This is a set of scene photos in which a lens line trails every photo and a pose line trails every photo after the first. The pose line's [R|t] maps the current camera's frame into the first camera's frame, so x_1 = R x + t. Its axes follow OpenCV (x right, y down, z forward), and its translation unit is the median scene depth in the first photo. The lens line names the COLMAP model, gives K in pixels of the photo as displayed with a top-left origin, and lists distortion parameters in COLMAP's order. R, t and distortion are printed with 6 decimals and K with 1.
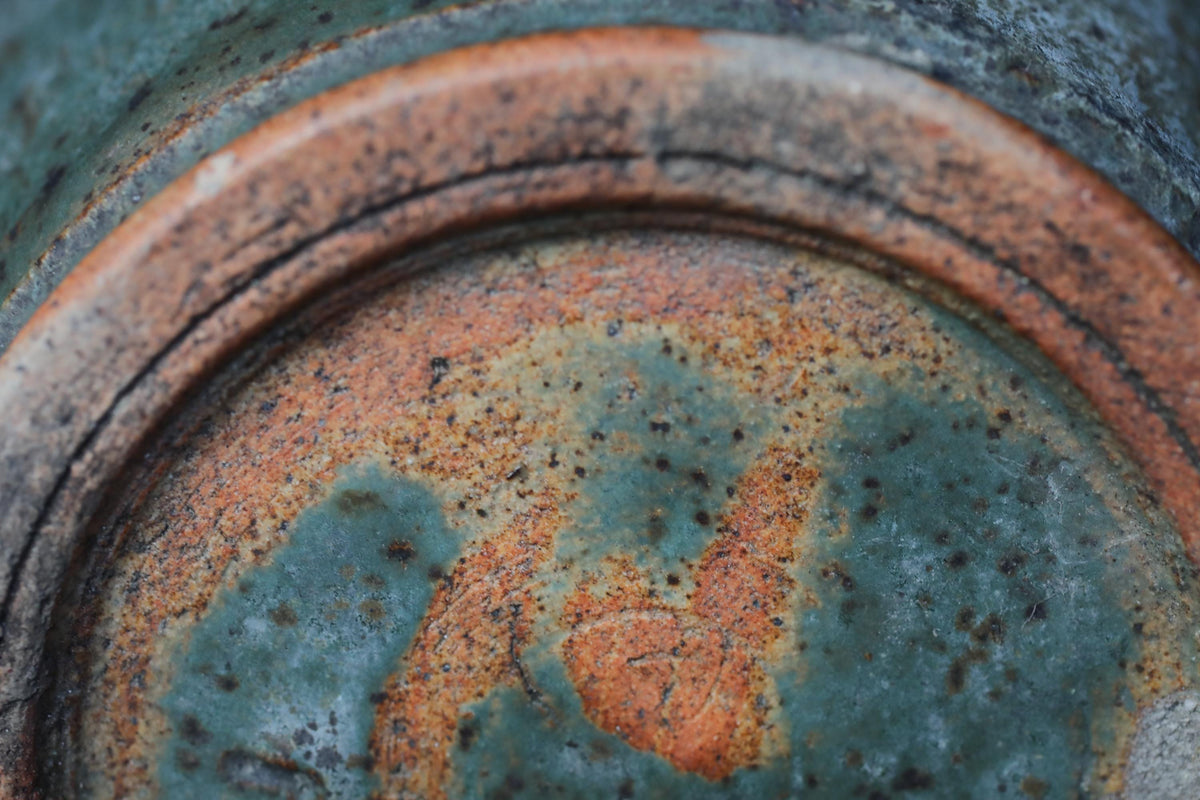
lens RADIAL K [[2059.4, 0, 587.7], [0, 2059.4, 400.8], [0, 0, 1]] dist [0.171281, 0.000000]
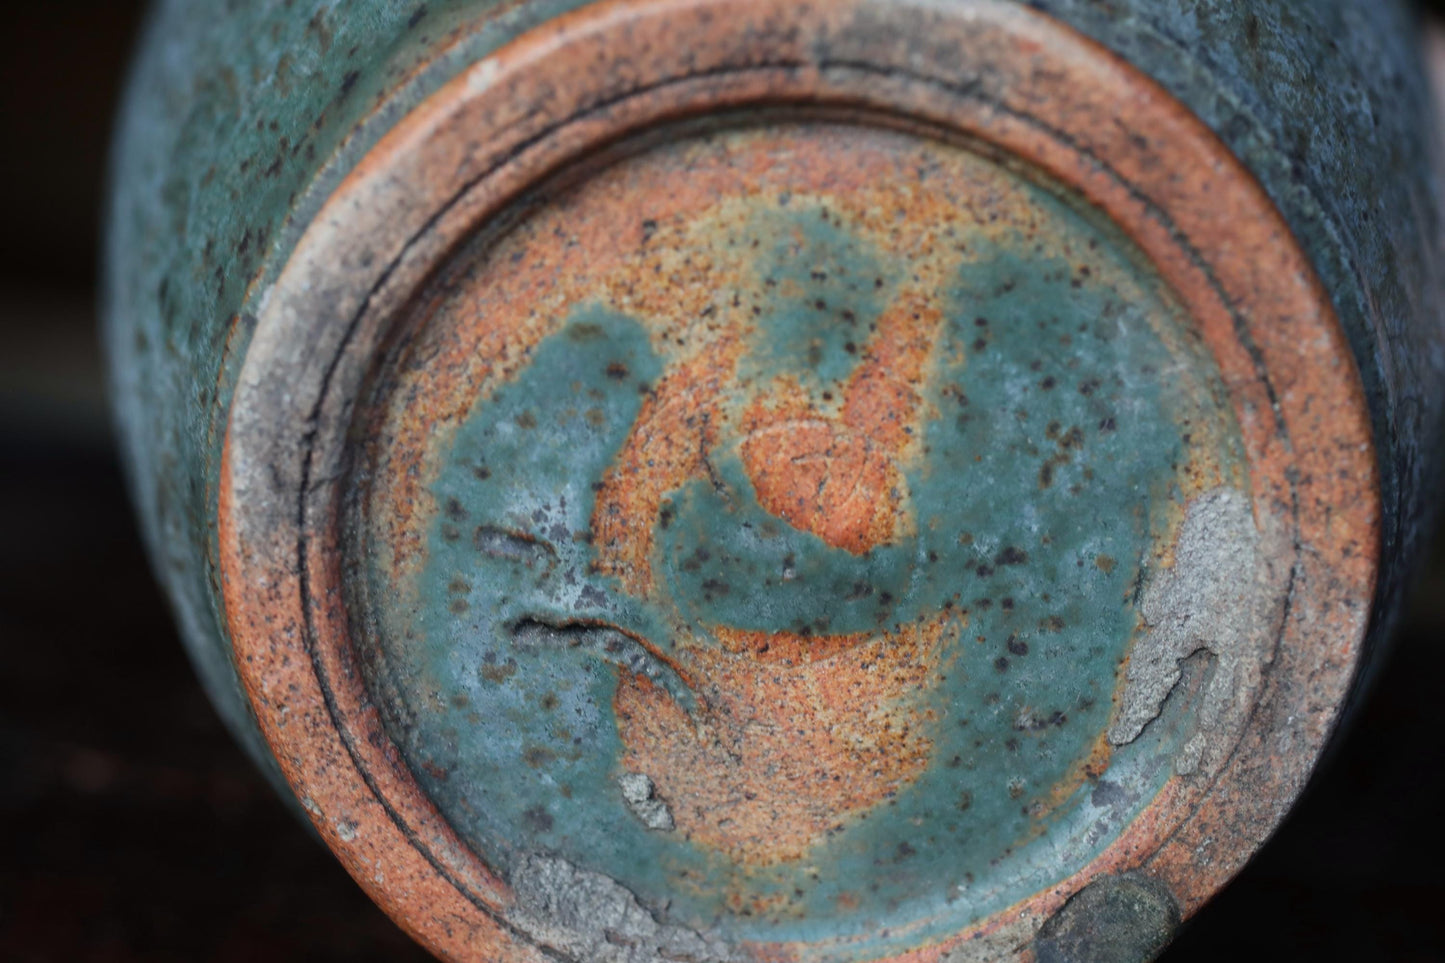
lens RADIAL K [[2479.9, 0, 715.3], [0, 2479.9, 453.9], [0, 0, 1]] dist [0.171281, 0.000000]
pose [[0.999783, 0.013457, -0.015911, -0.003602], [-0.013162, 0.999741, 0.018559, 0.095527], [0.016156, -0.018346, 0.999701, -0.559839]]
